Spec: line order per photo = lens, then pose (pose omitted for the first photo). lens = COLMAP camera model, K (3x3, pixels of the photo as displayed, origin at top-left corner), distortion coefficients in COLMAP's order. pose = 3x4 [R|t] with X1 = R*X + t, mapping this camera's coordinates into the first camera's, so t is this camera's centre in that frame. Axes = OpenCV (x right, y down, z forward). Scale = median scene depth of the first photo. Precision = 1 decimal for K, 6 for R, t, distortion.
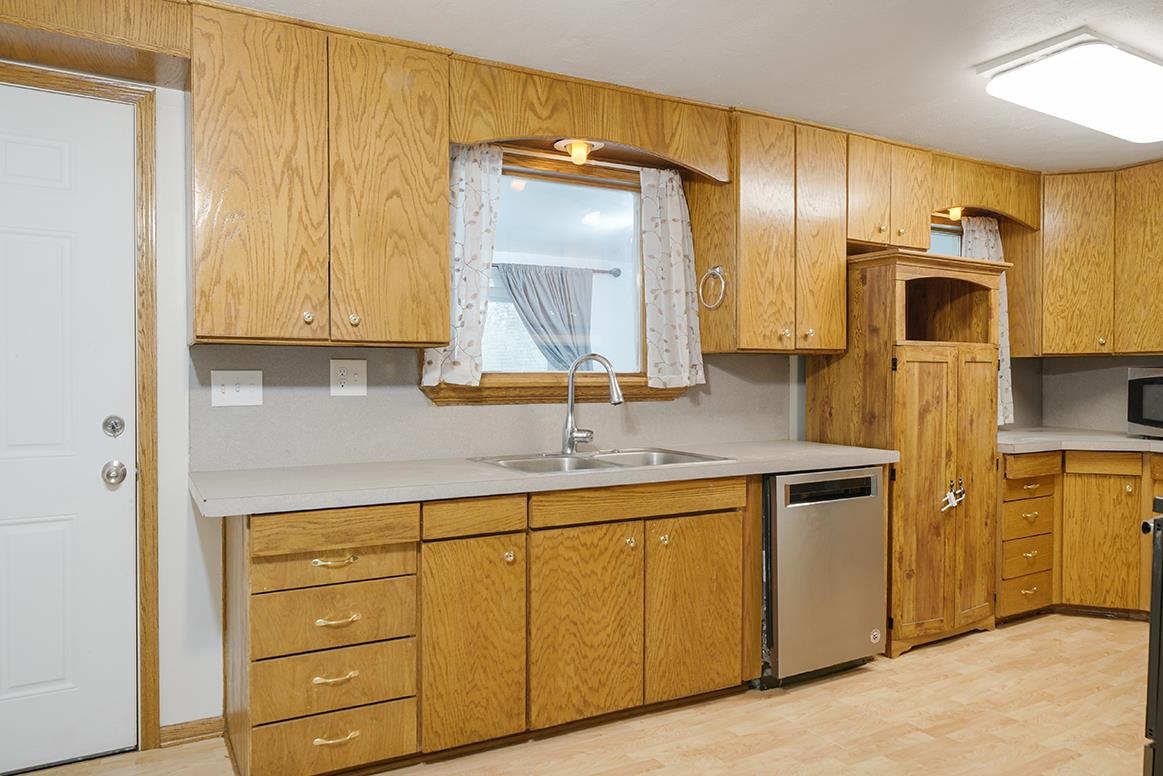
lens RADIAL K [[775.8, 0, 607.7], [0, 775.8, 384.3], [0, 0, 1]] dist [0.008063, 0.002837]
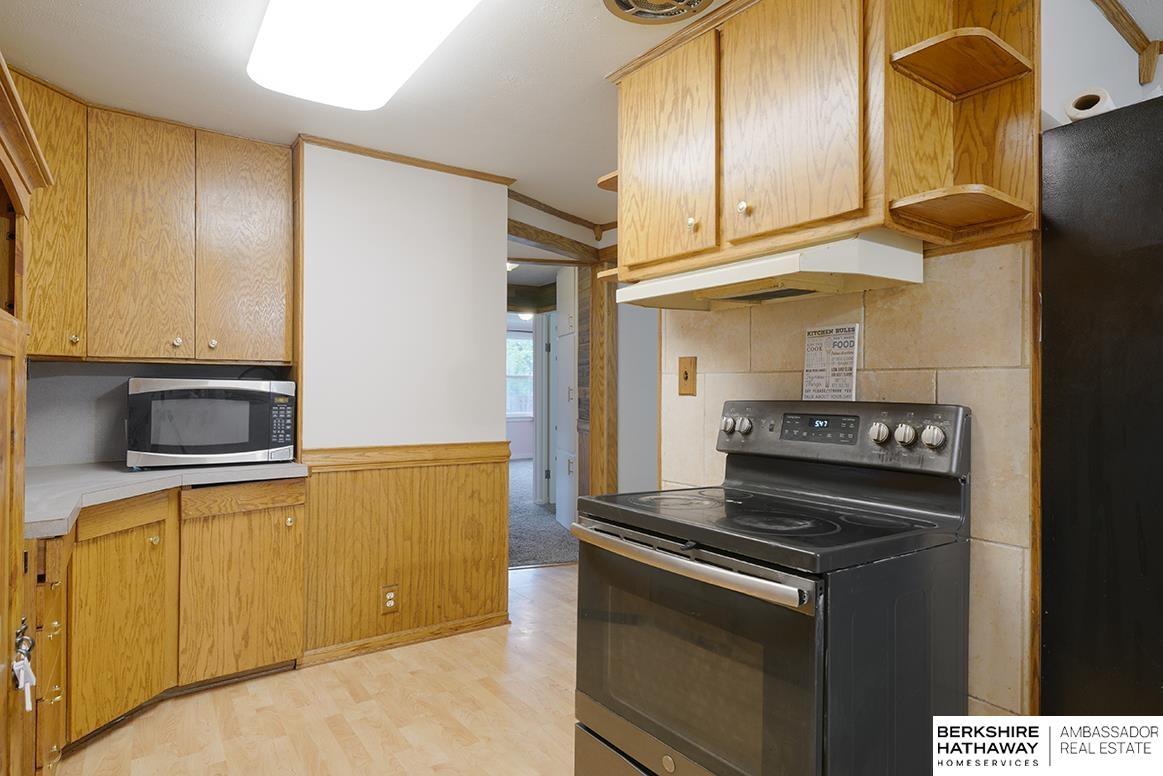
lens RADIAL K [[561.0, 0, 601.4], [0, 561.0, 394.4], [0, 0, 1]] dist [-0.029939, -0.000647]
pose [[-0.121589, -0.011408, 0.992515, 0.113012], [0.012259, 0.999840, 0.012994, -0.007497], [-0.992505, 0.013747, -0.121430, 0.731183]]
